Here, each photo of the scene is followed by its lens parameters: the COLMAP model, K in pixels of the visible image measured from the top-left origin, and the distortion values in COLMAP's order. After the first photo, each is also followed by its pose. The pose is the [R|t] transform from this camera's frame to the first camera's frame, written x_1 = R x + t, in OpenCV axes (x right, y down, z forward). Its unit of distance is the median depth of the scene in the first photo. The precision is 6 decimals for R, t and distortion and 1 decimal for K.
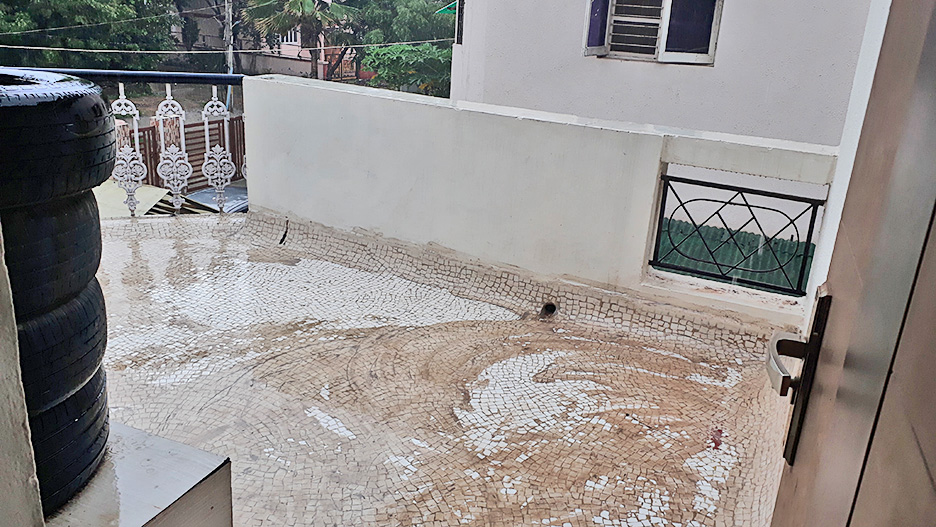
lens RADIAL K [[743.1, 0, 480.6], [0, 743.1, 262.2], [0, 0, 1]] dist [0.121813, -0.211927]
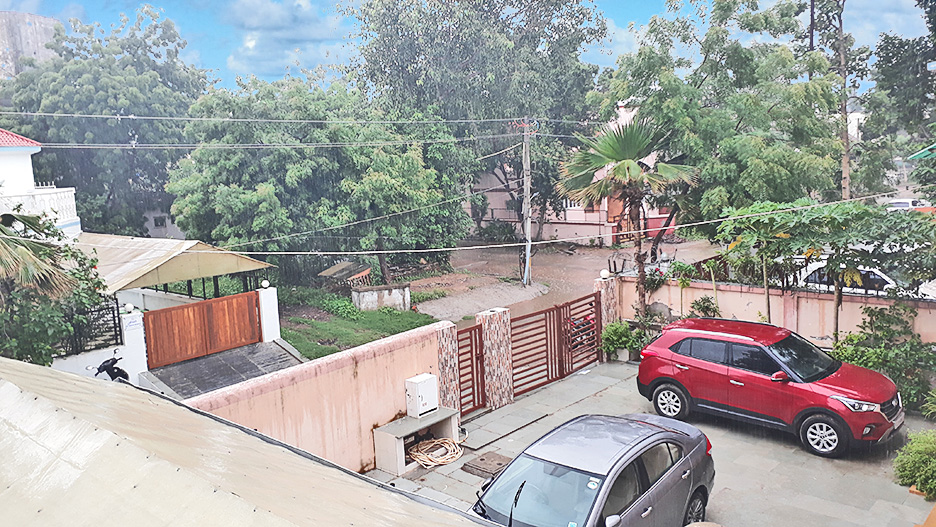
lens RADIAL K [[743.1, 0, 480.6], [0, 743.1, 262.2], [0, 0, 1]] dist [0.121813, -0.211927]
pose [[0.940361, -0.065689, -0.333776, -0.087410], [-0.001922, 0.980137, -0.198311, -0.048955], [0.340173, 0.187125, 0.921556, 0.123710]]
